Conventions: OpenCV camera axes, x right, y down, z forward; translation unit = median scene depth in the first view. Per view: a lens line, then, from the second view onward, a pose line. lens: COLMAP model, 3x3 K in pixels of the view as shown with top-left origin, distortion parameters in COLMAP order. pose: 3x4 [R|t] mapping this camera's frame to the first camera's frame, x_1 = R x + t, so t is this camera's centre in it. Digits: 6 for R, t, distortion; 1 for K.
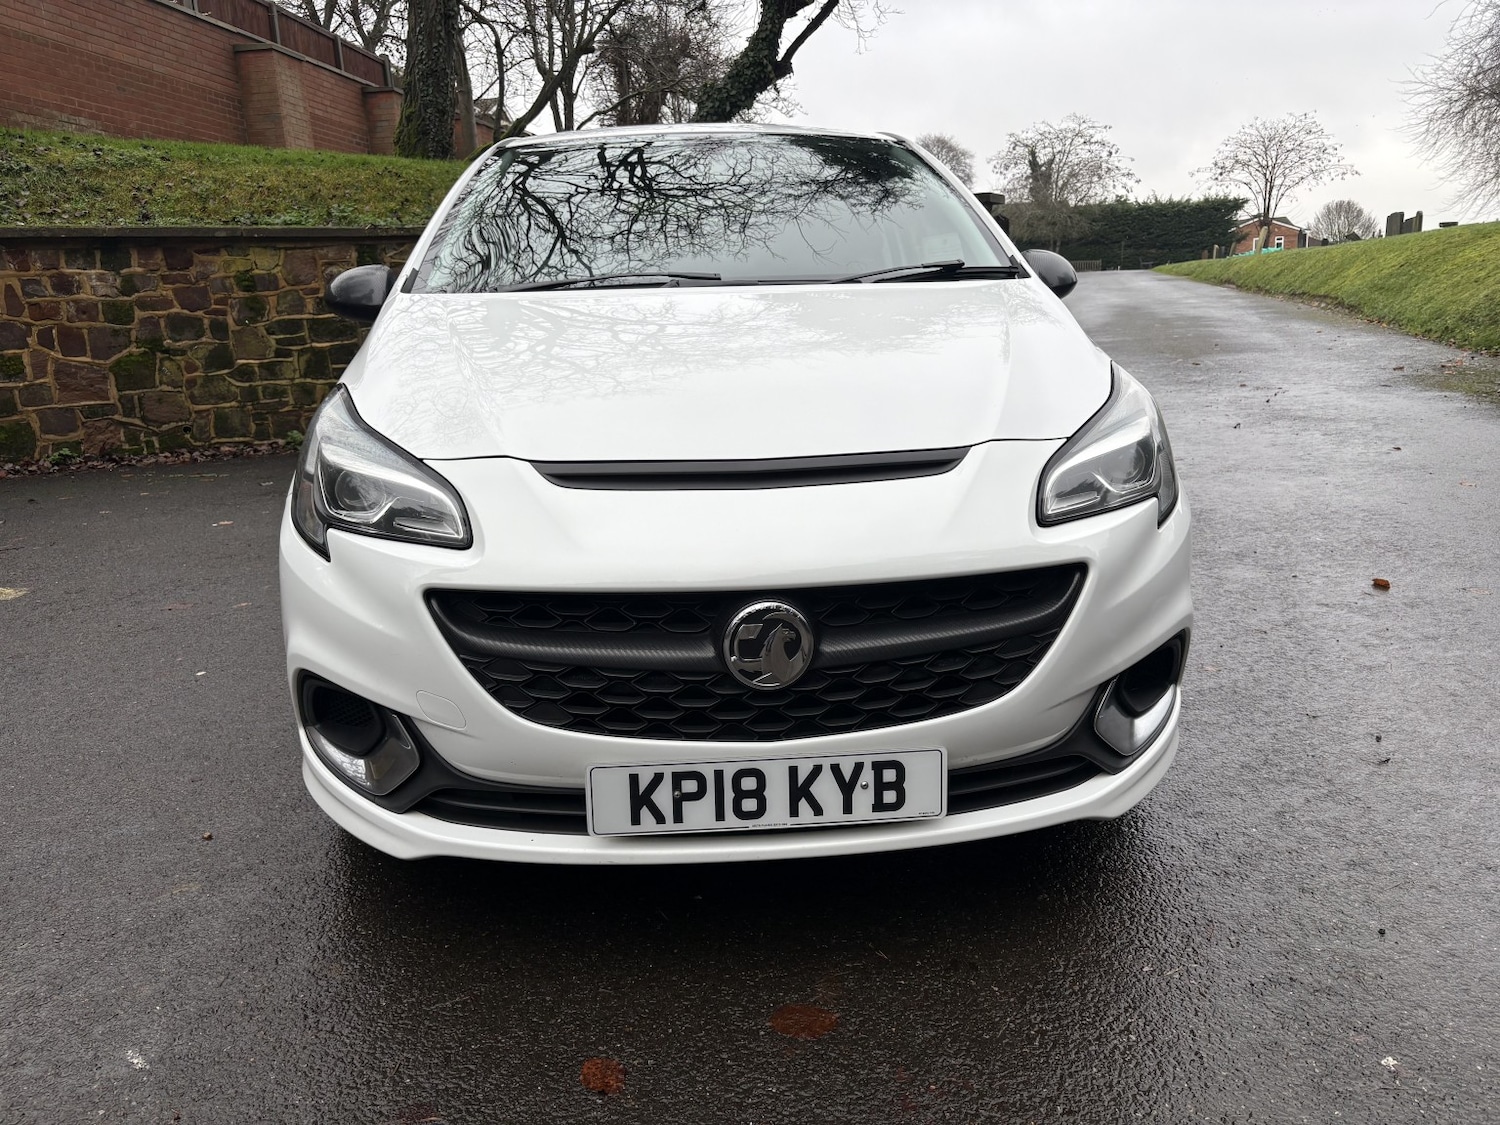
lens RADIAL K [[1119.2, 0, 747.7], [0, 1119.2, 564.8], [0, 0, 1]] dist [0.079506, -0.094519]
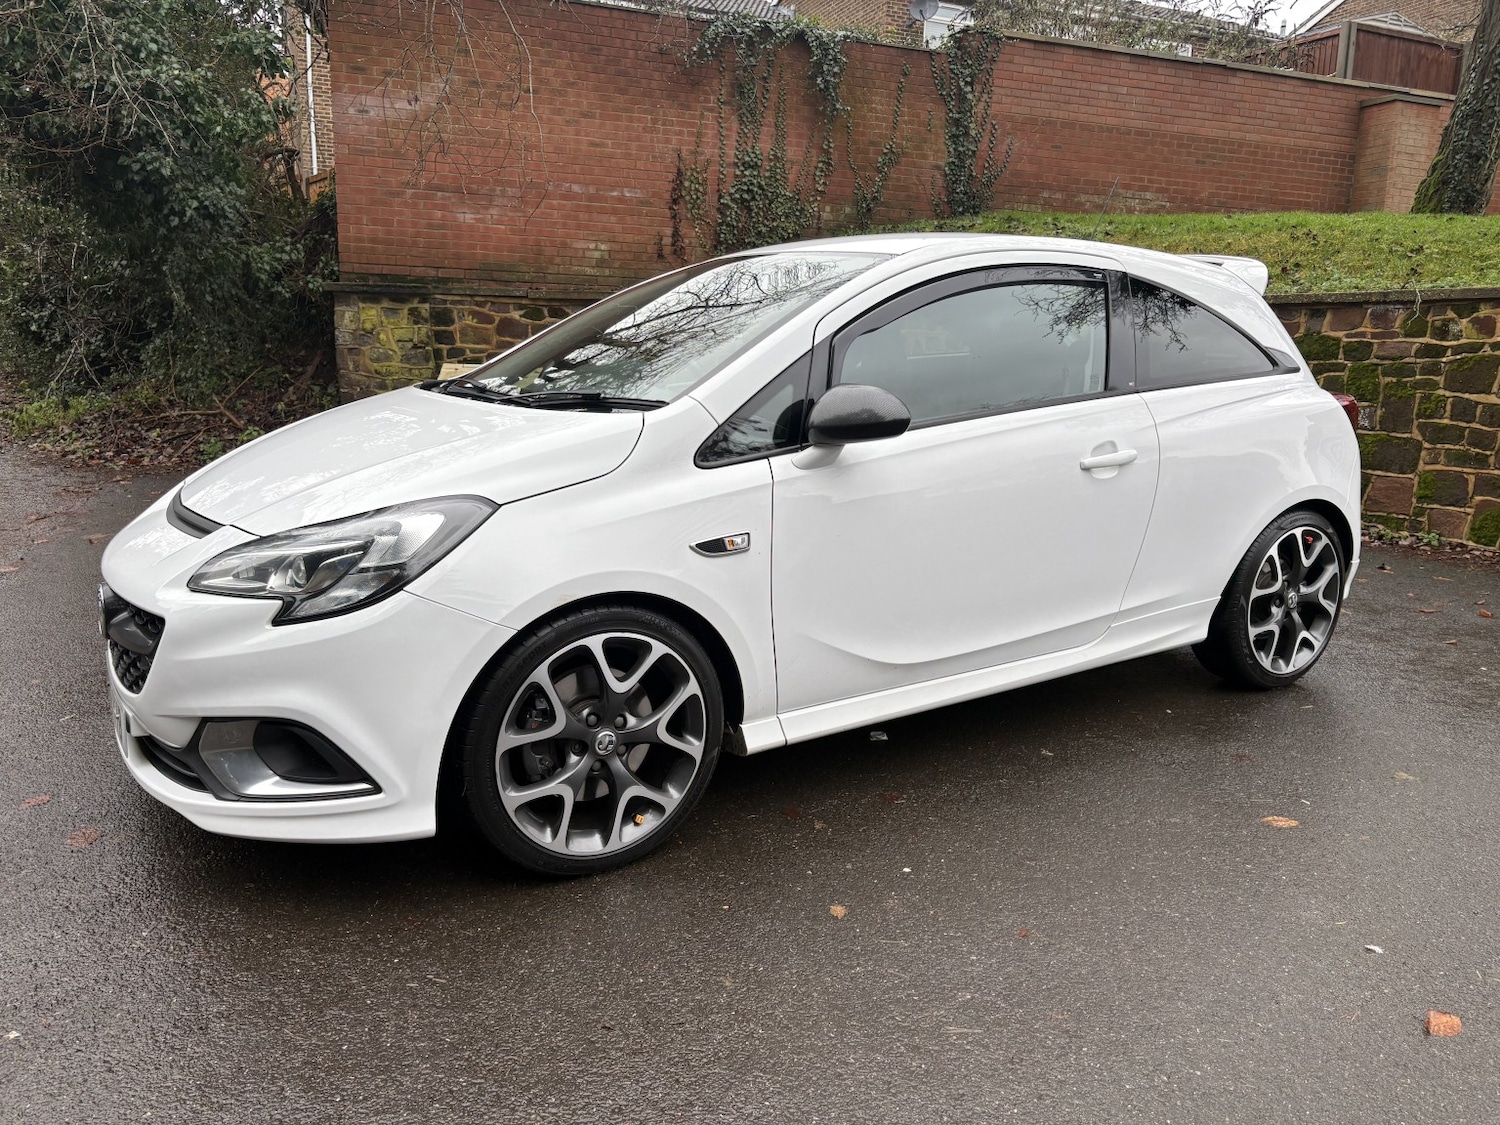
lens RADIAL K [[1134.0, 0, 755.8], [0, 1134.0, 554.2], [0, 0, 1]] dist [0.019543, 0.003905]
pose [[0.479112, 0.209303, -0.852434, 0.394281], [-0.243118, 0.964802, 0.100249, -0.085379], [0.843413, 0.159211, 0.513134, 0.192390]]
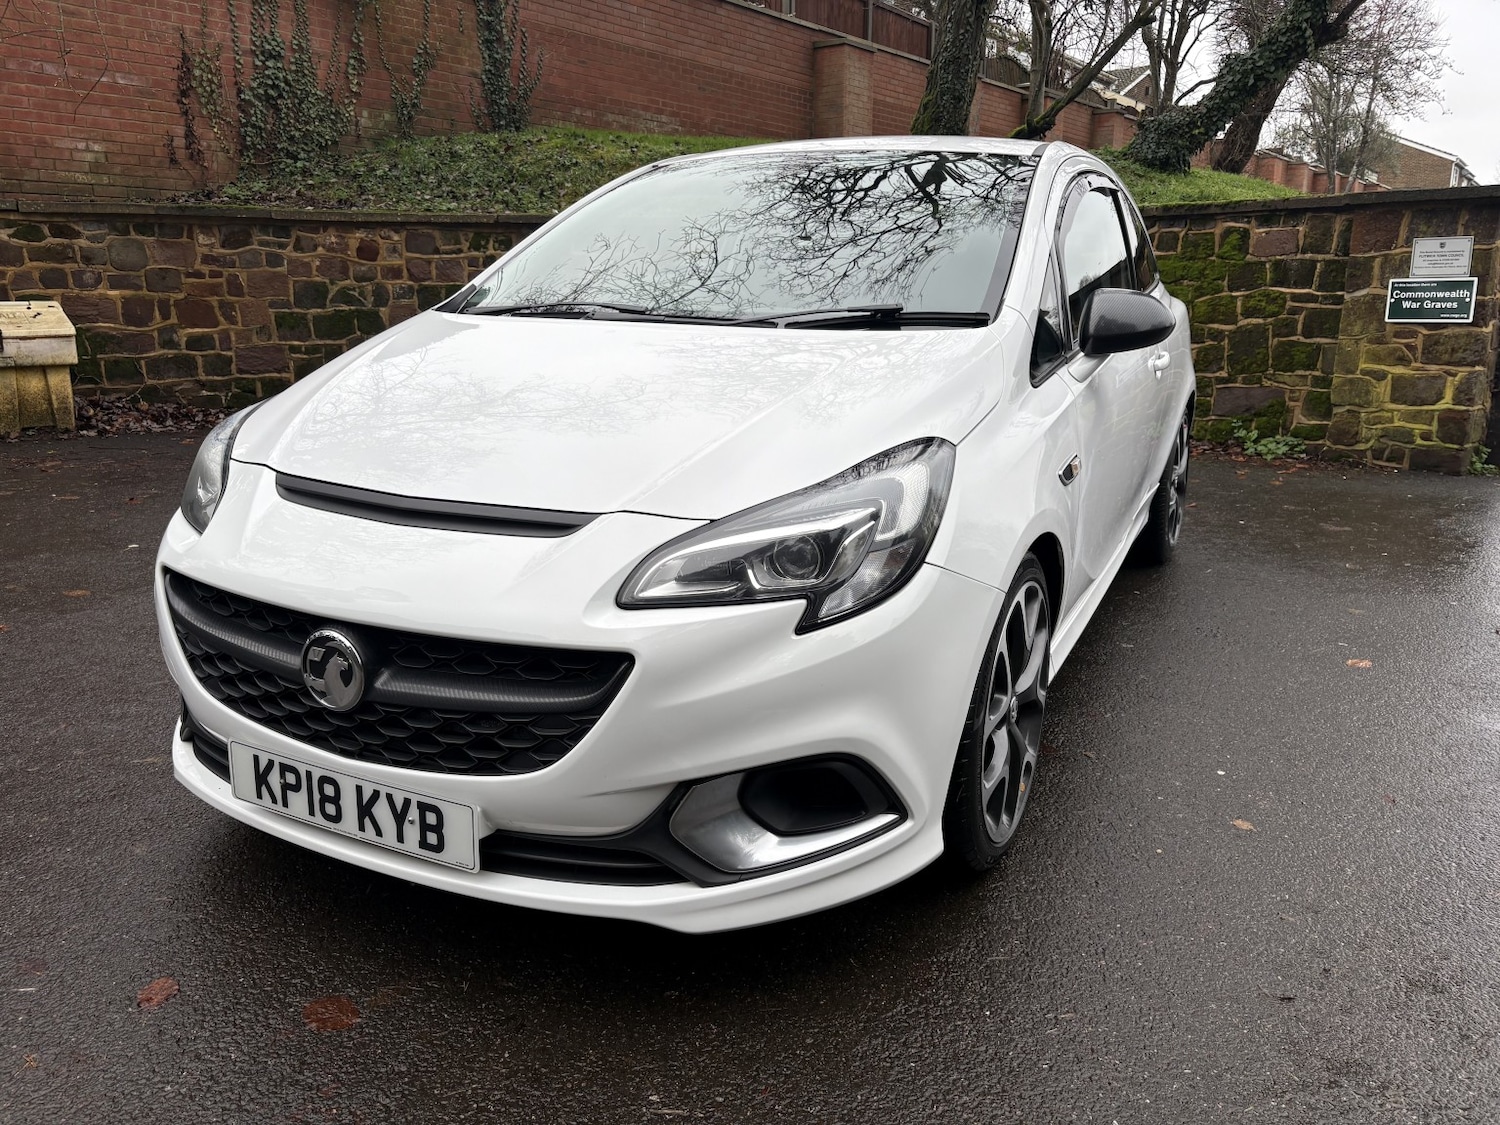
lens RADIAL K [[1130.0, 0, 741.1], [0, 1130.0, 563.9], [0, 0, 1]] dist [0.024553, -0.007290]
pose [[0.857269, 0.165496, -0.487545, 0.180264], [-0.155467, 0.985937, 0.061309, -0.032390], [0.490835, 0.023239, 0.870943, 0.048976]]
